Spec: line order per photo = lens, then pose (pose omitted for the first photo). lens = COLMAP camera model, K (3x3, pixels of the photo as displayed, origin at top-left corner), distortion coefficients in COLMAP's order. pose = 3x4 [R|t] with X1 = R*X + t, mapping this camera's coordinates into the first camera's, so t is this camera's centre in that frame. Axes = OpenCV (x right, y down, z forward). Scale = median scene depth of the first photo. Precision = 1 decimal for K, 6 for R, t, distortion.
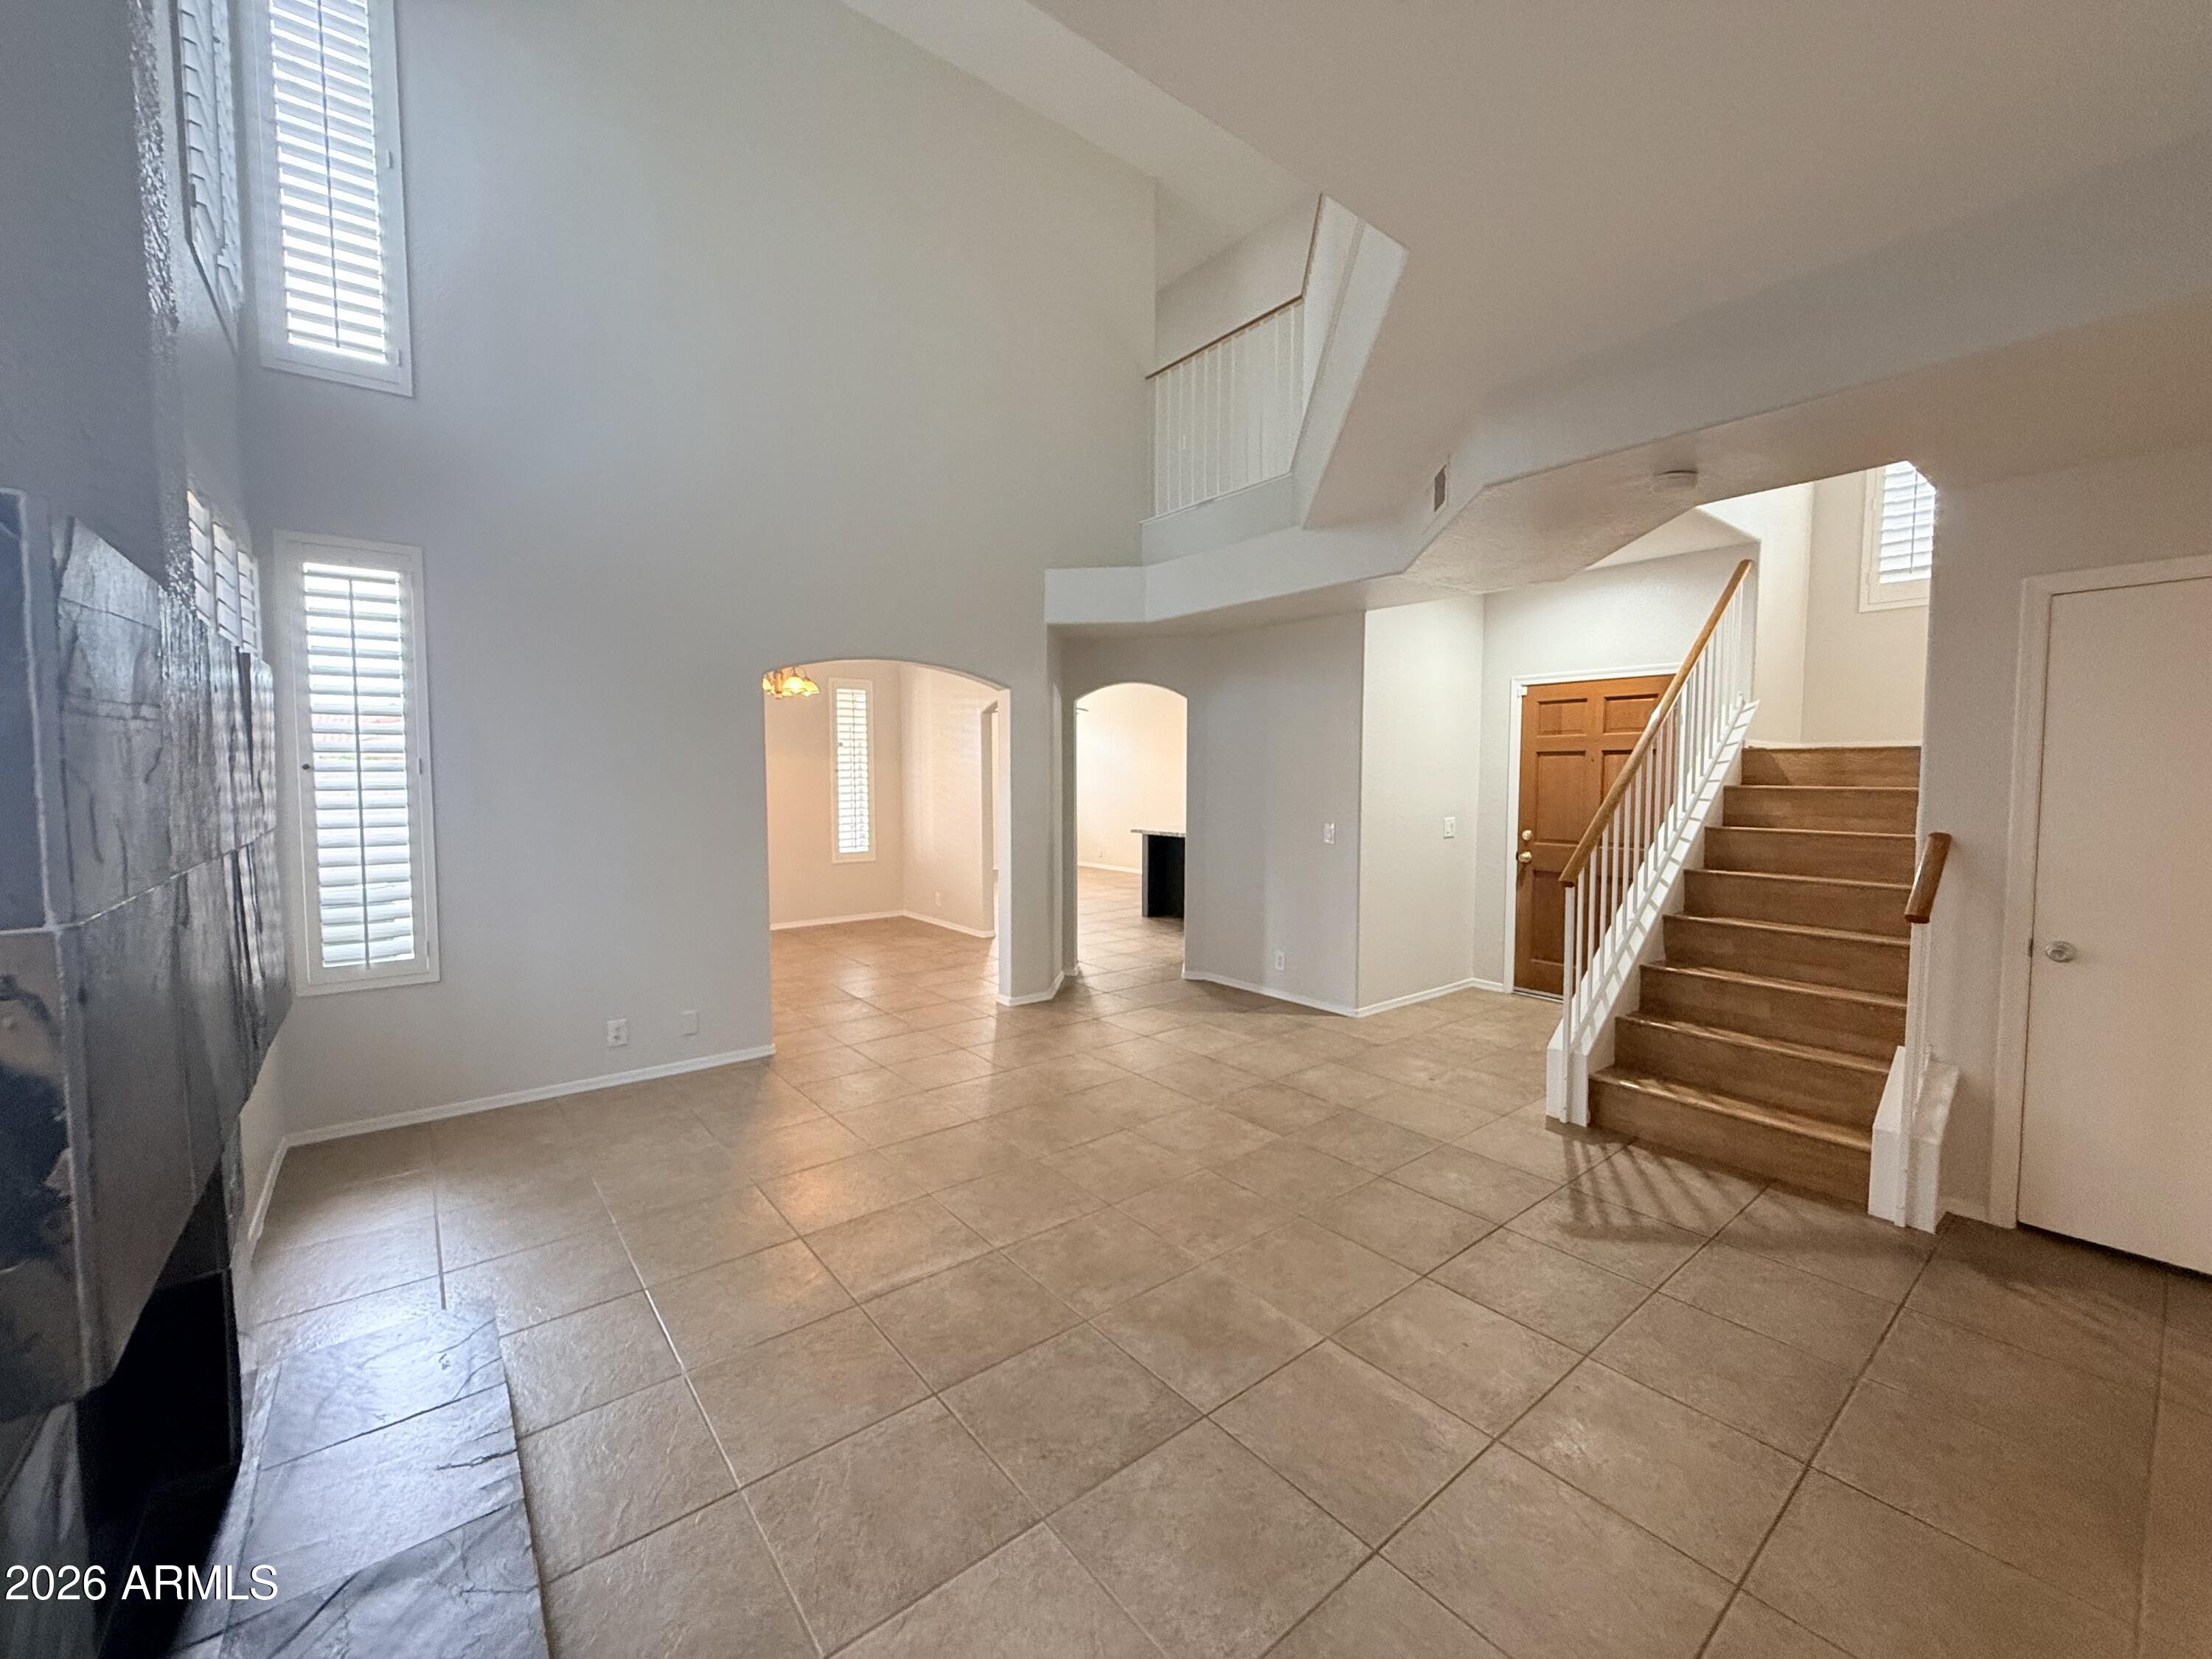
lens RADIAL K [[880.5, 0, 1097.1], [0, 880.5, 825.2], [0, 0, 1]] dist [0.013621, 0.000206]
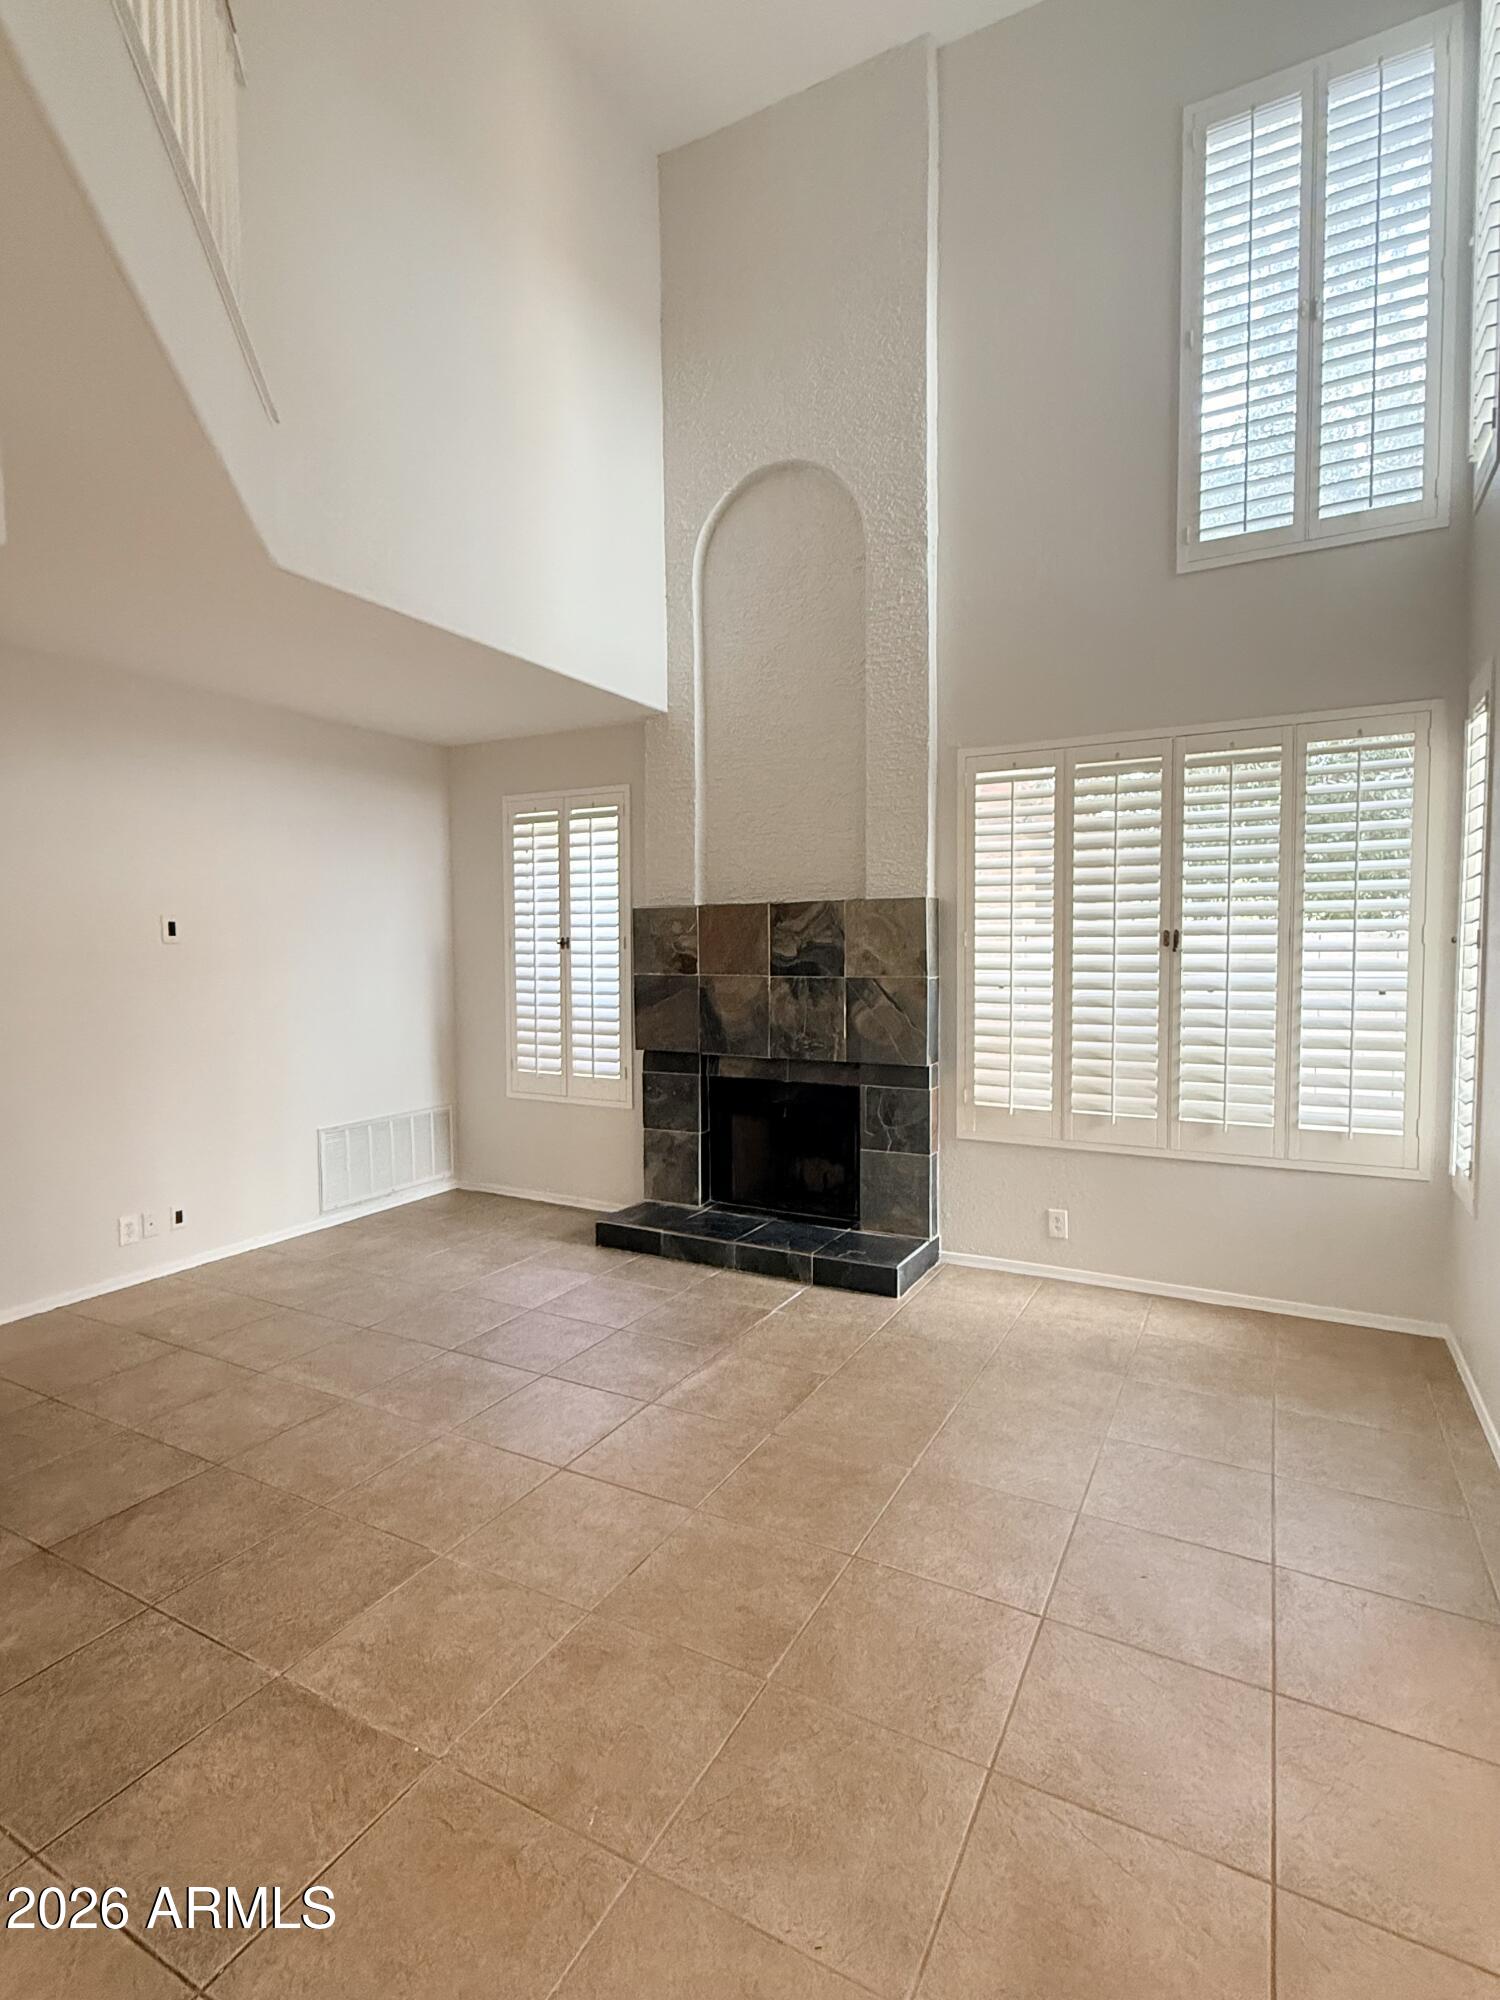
lens RADIAL K [[970.6, 0, 762.6], [0, 970.6, 994.0], [0, 0, 1]] dist [0.000317, -0.001046]
pose [[-0.914395, 0.031784, -0.403574, 0.216554], [-0.014087, 0.993811, 0.110186, -0.137939], [0.404579, 0.106439, -0.908288, 2.031218]]
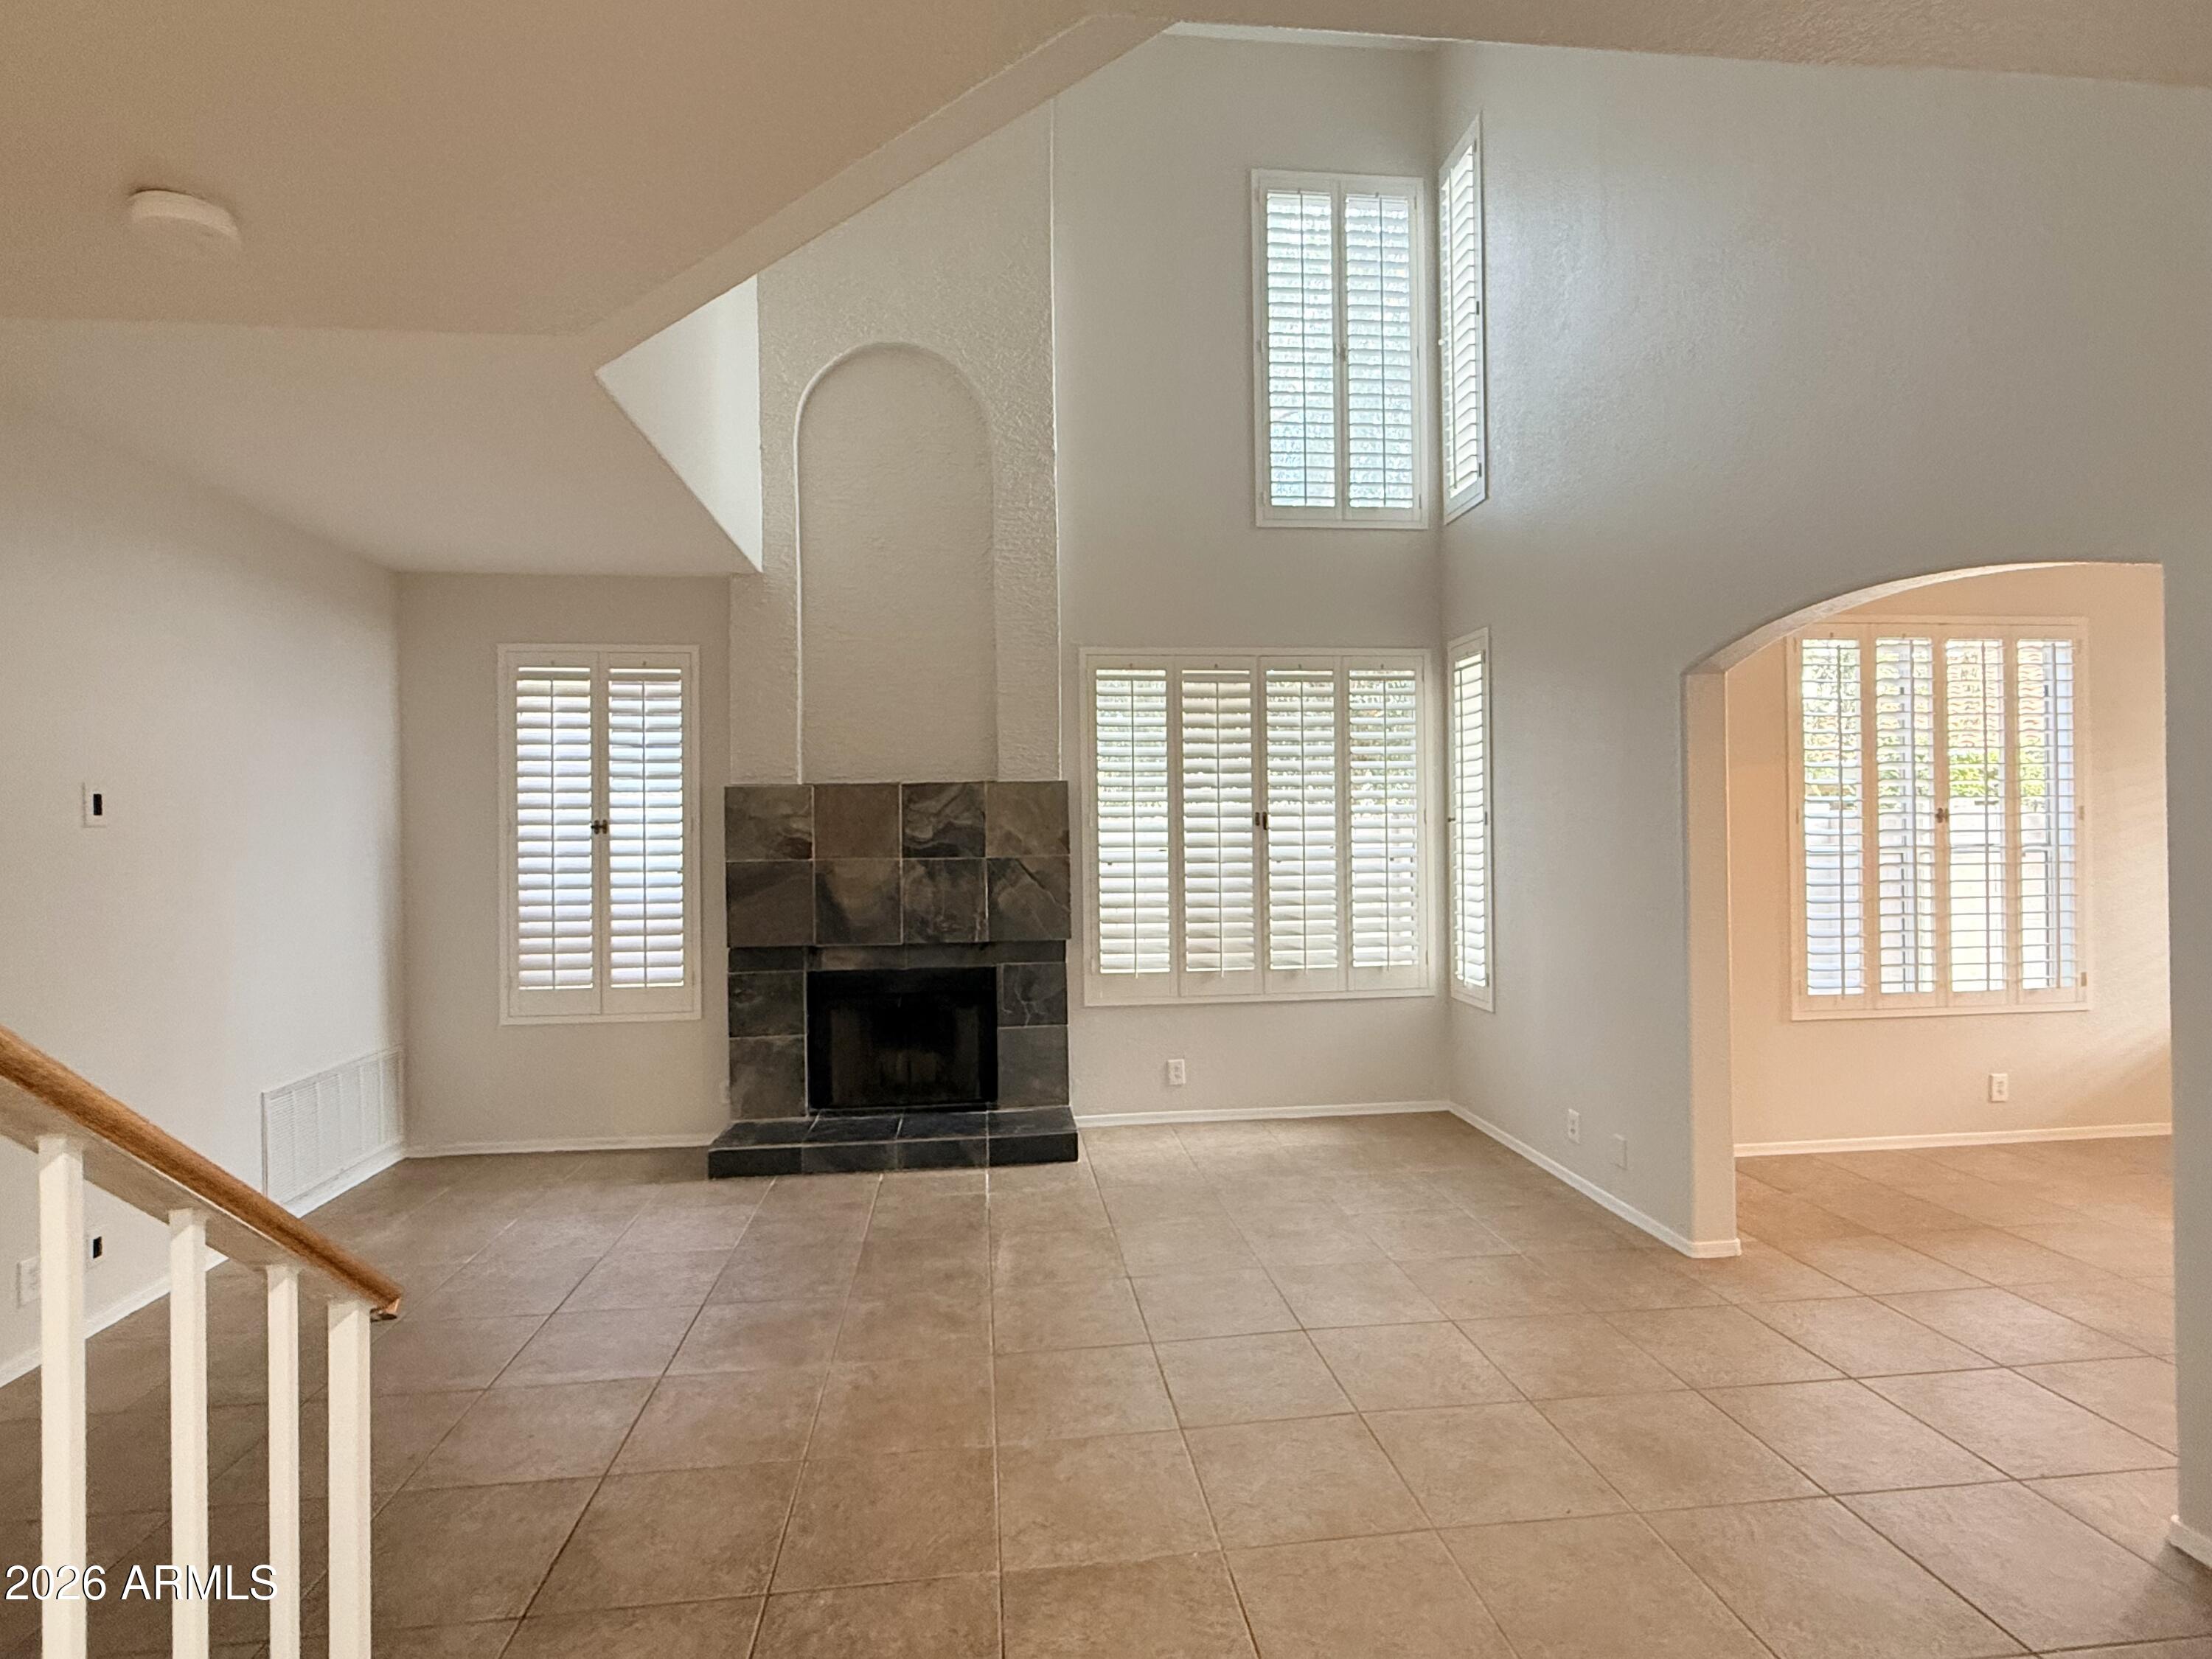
lens RADIAL K [[1073.5, 0, 1104.7], [0, 1073.5, 819.1], [0, 0, 1]] dist [0.000317, -0.001046]
pose [[-0.518738, 0.004751, -0.854920, 0.889135], [-0.037922, 0.998872, 0.028561, -0.114321], [0.854092, 0.047236, -0.517973, 1.720125]]
